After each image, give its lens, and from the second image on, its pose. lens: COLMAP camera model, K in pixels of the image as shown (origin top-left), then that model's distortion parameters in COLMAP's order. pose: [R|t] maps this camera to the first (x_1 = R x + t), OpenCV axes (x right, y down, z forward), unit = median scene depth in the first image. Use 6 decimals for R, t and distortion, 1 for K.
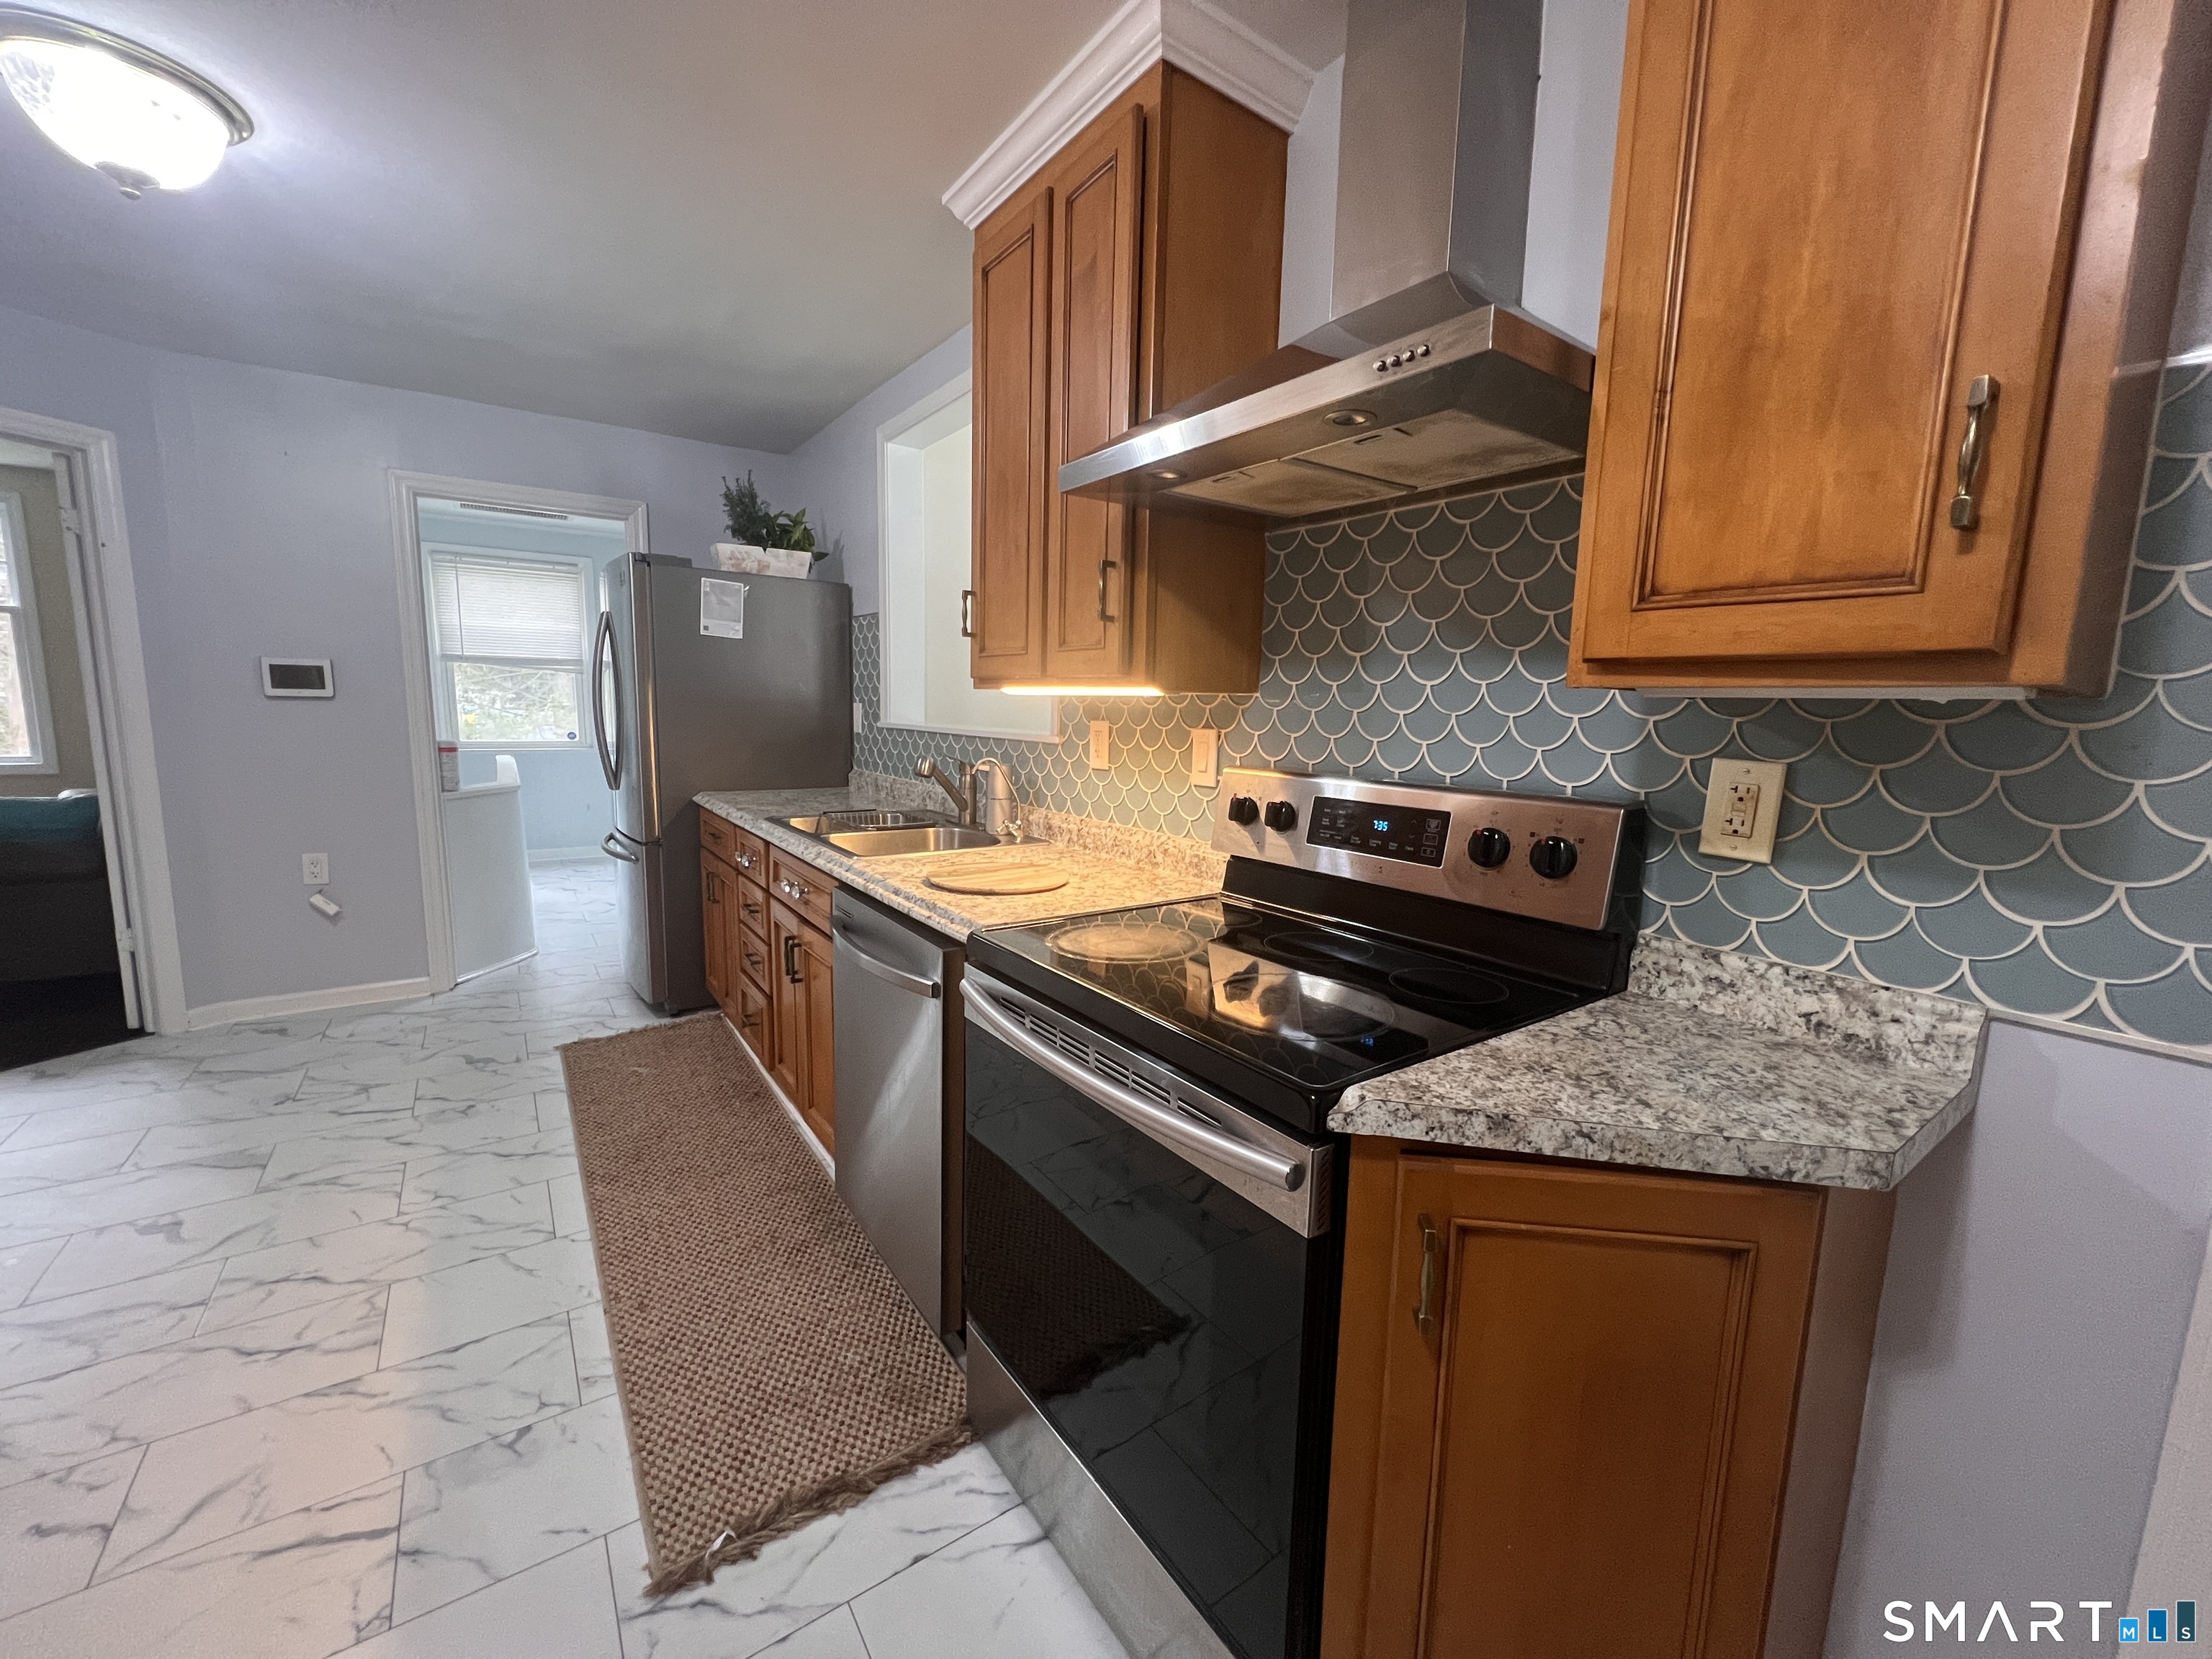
lens RADIAL K [[883.8, 0, 1108.7], [0, 883.8, 828.0], [0, 0, 1]] dist [-0.000958, 0.000403]
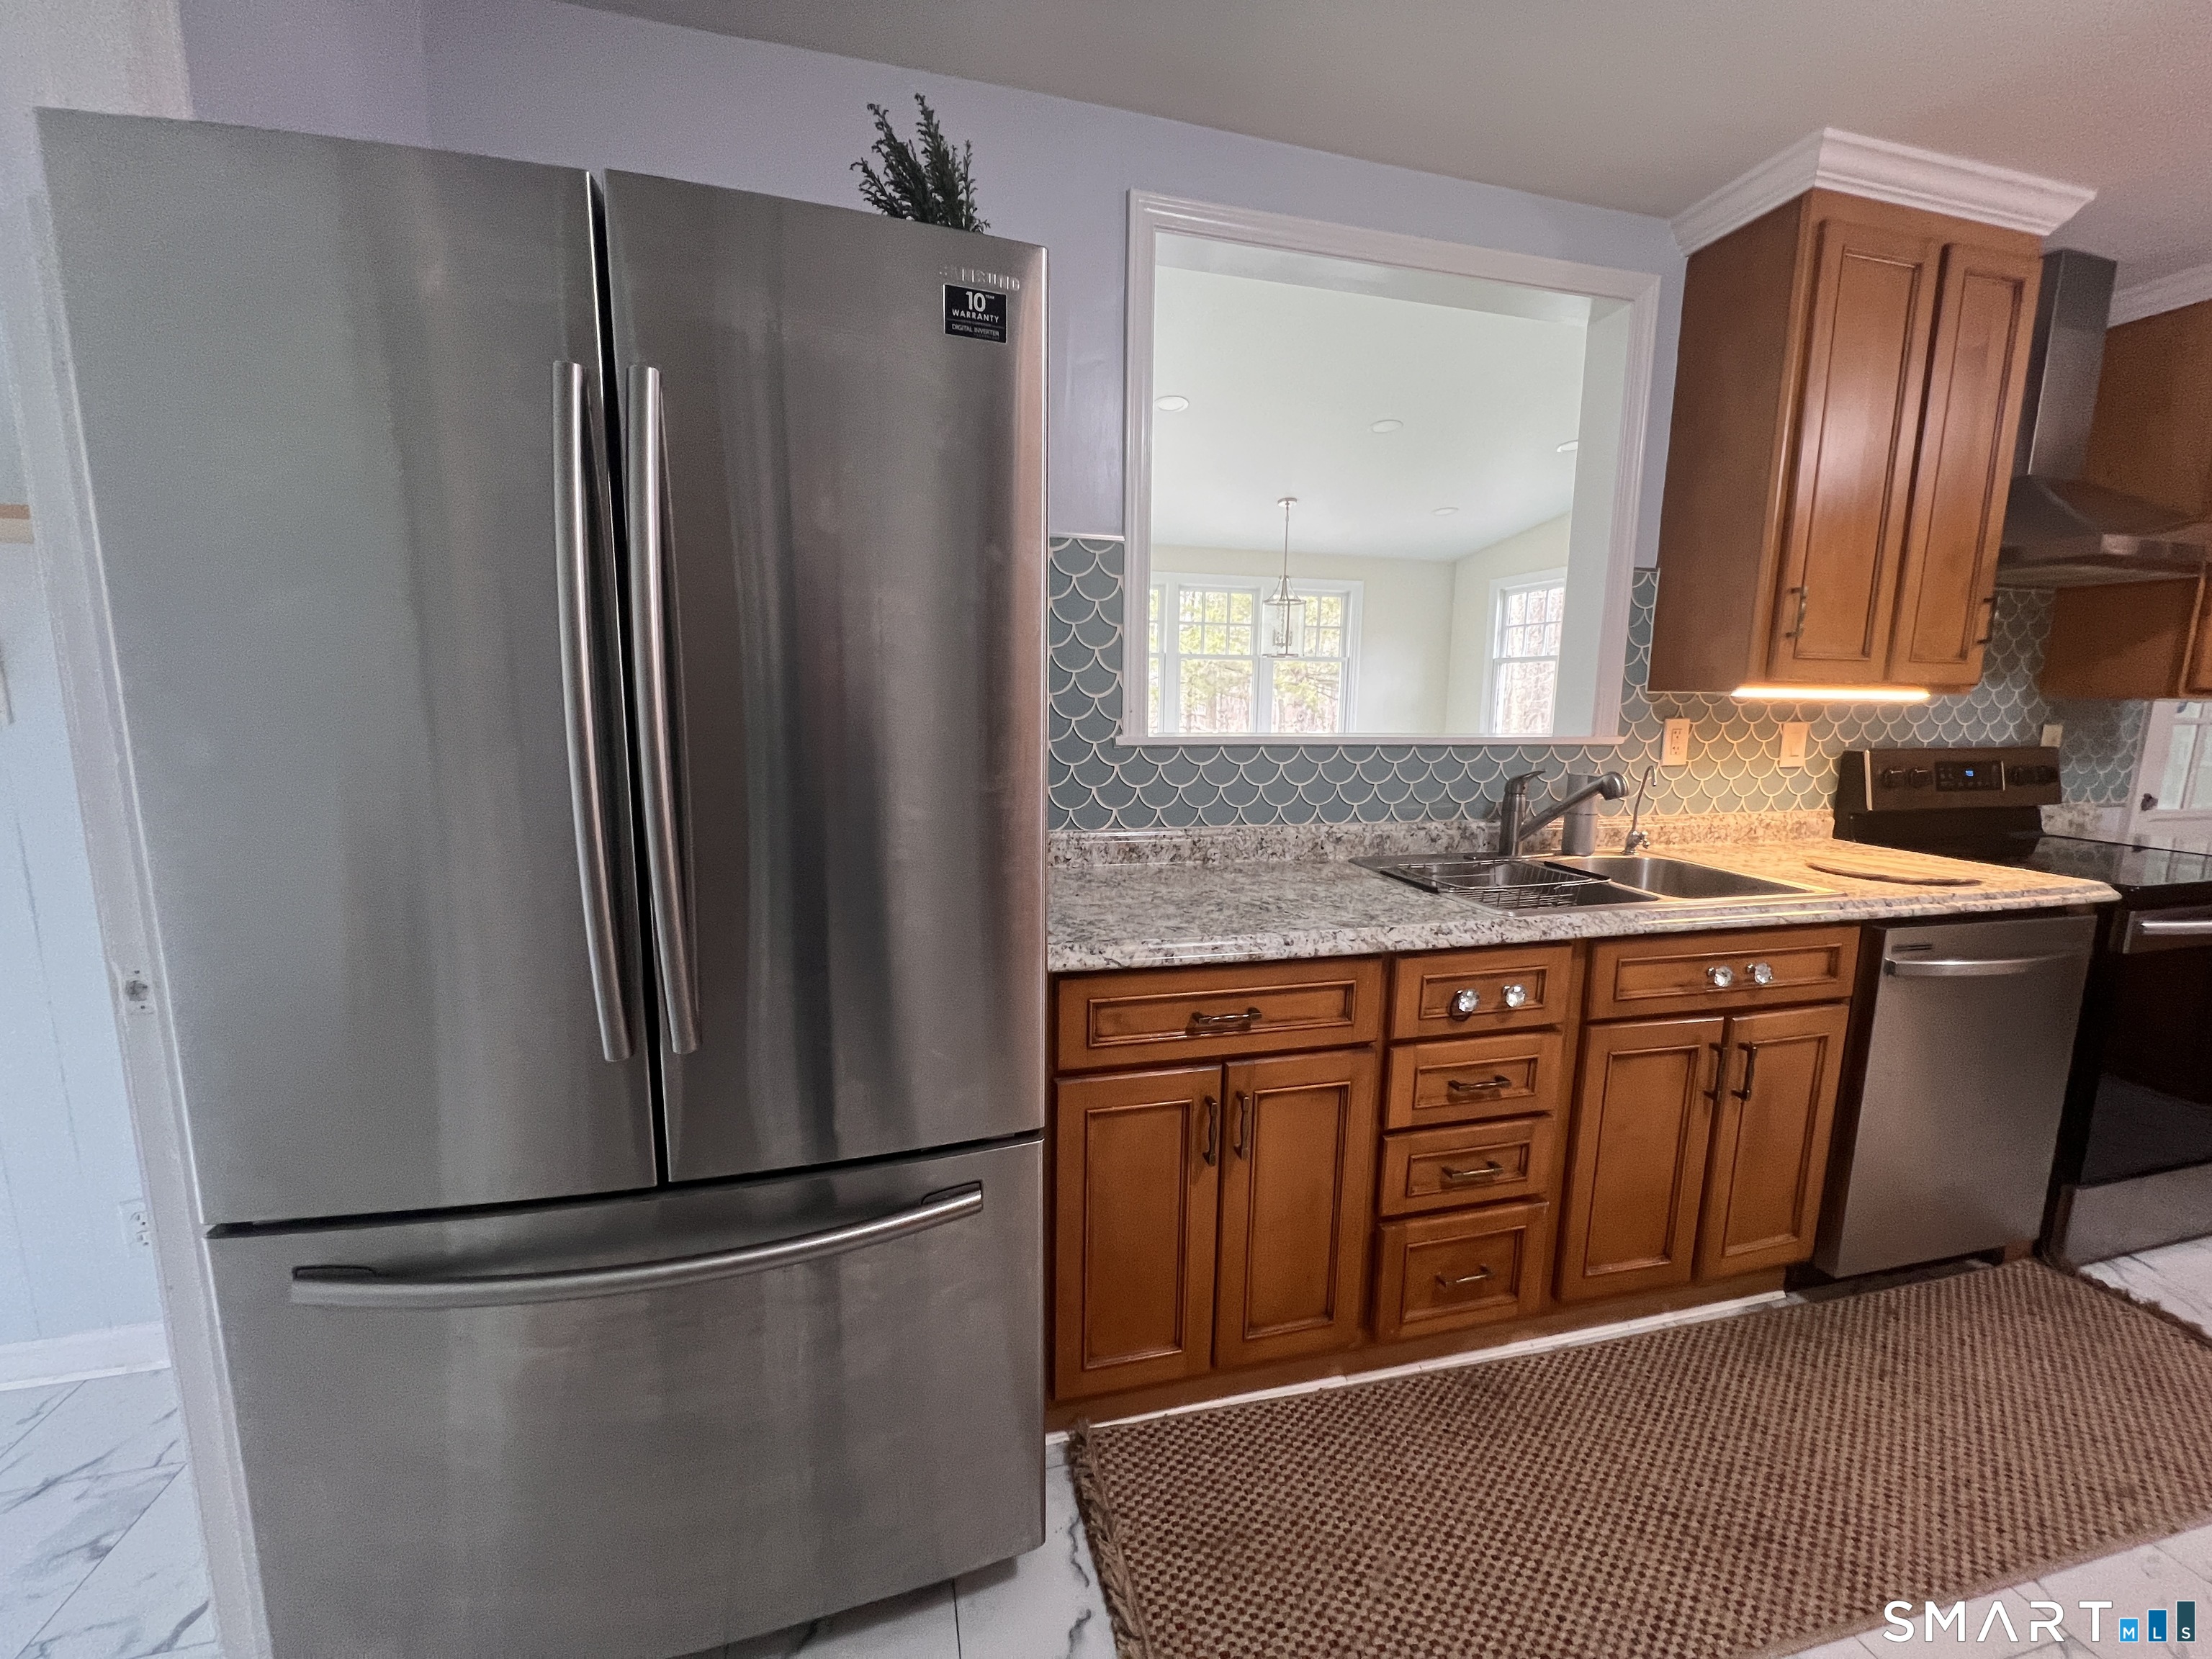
lens RADIAL K [[883.8, 0, 1104.7], [0, 883.8, 827.1], [0, 0, 1]] dist [-0.000958, 0.000403]
pose [[0.350737, -0.162575, 0.922254, -1.025854], [0.122880, 0.984290, 0.126779, -0.176529], [-0.928377, 0.068861, 0.365204, 1.053414]]
